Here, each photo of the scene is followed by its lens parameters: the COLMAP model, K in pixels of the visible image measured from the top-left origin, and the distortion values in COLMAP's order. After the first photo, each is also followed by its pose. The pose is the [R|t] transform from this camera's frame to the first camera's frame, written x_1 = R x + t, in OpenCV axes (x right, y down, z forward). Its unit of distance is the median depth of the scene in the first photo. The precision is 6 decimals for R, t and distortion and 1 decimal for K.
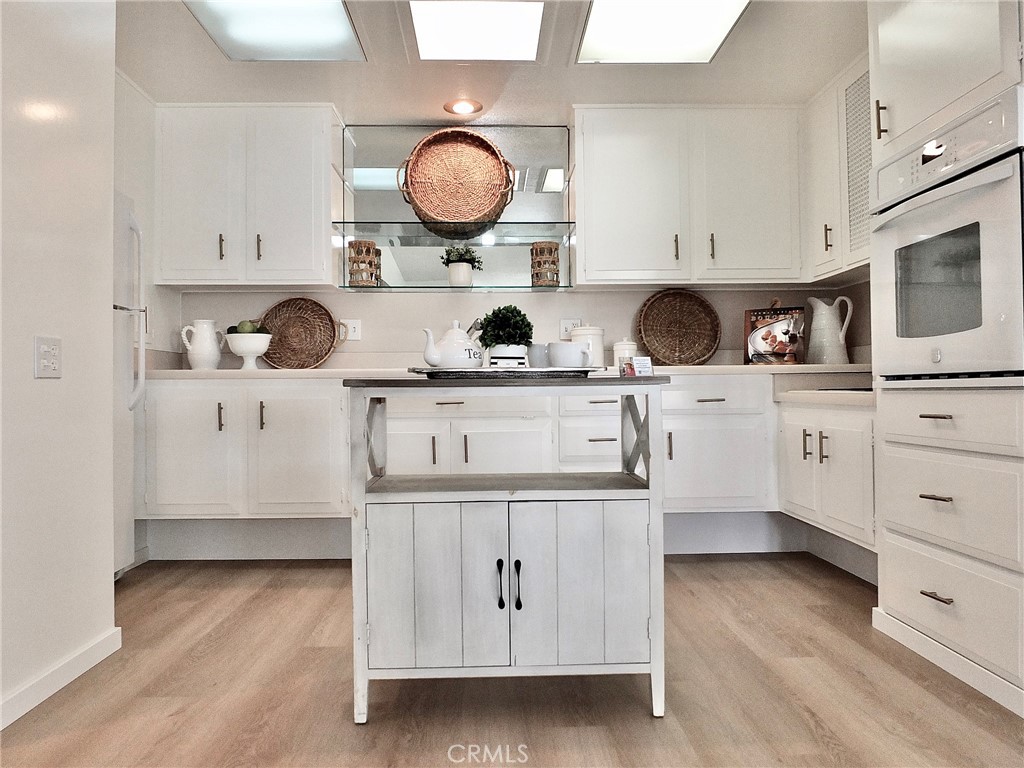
lens RADIAL K [[705.3, 0, 512.0], [0, 705.3, 384.0], [0, 0, 1]] dist [-0.036821, -0.002850]
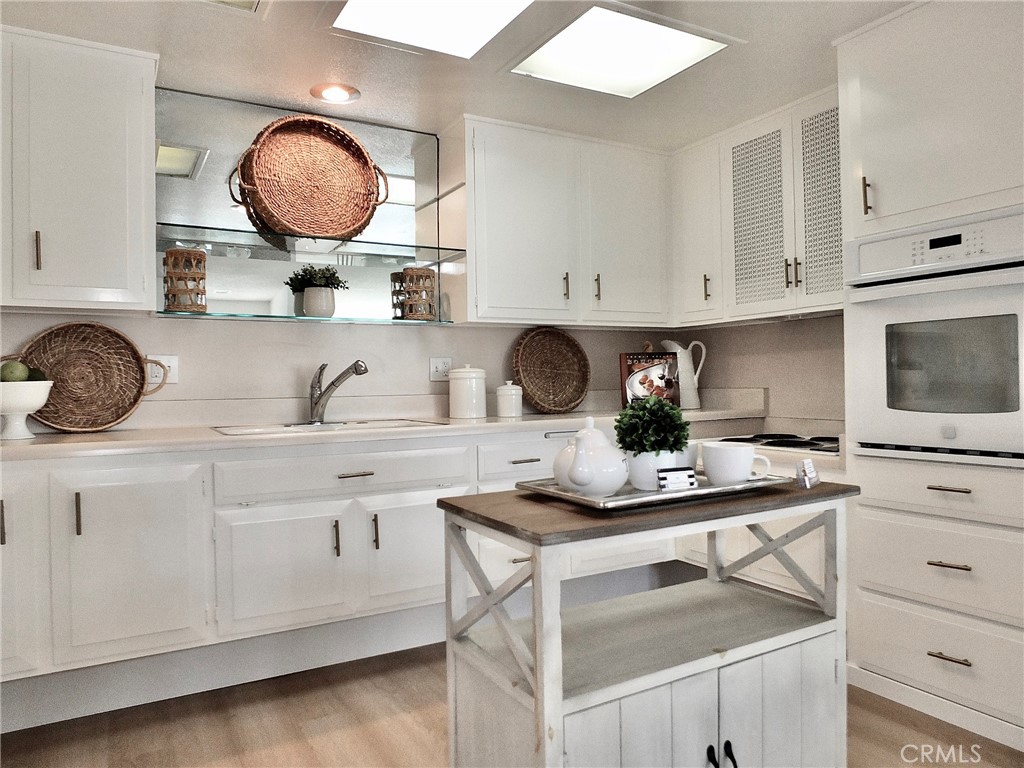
lens RADIAL K [[690.4, 0, 512.0], [0, 690.4, 384.0], [0, 0, 1]] dist [-0.031523, 0.001572]
pose [[0.882905, -0.006715, 0.469503, -0.262514], [0.004756, 0.999974, 0.005357, -0.069138], [-0.469527, -0.002496, 0.882914, 0.221596]]
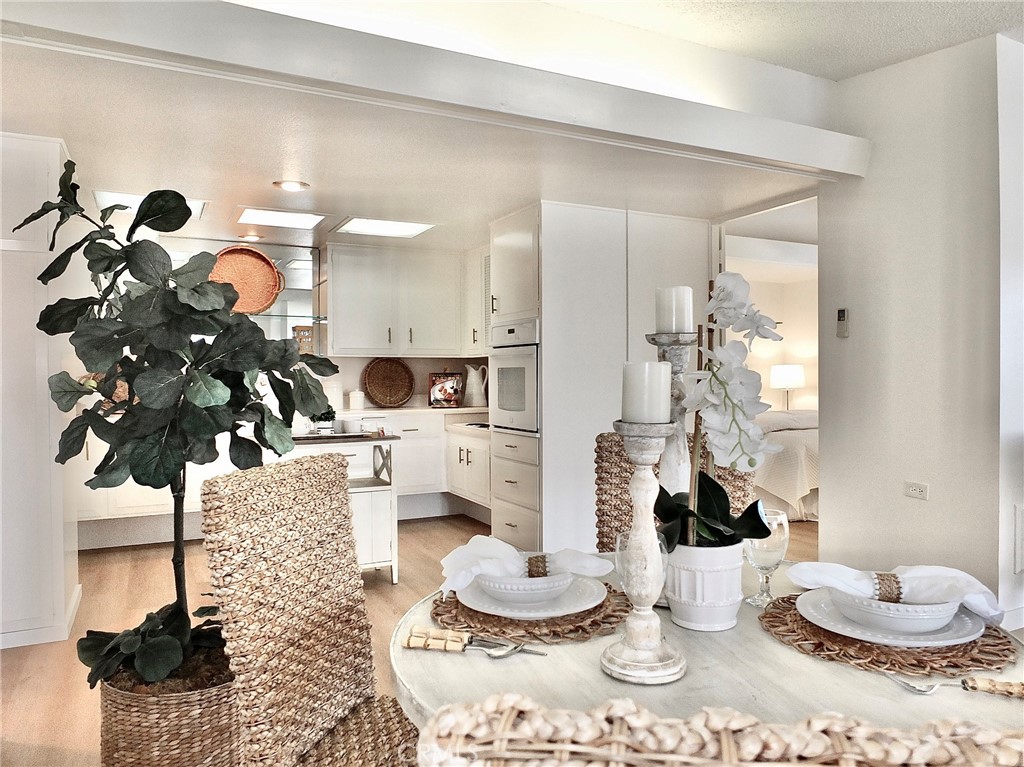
lens RADIAL K [[705.3, 0, 512.0], [0, 705.3, 383.5], [0, 0, 1]] dist [-0.036821, -0.002850]
pose [[0.902961, 0.000785, 0.429723, -0.214977], [-0.008494, 0.999836, 0.016022, -0.110787], [-0.429639, -0.018118, 0.902819, -0.611262]]
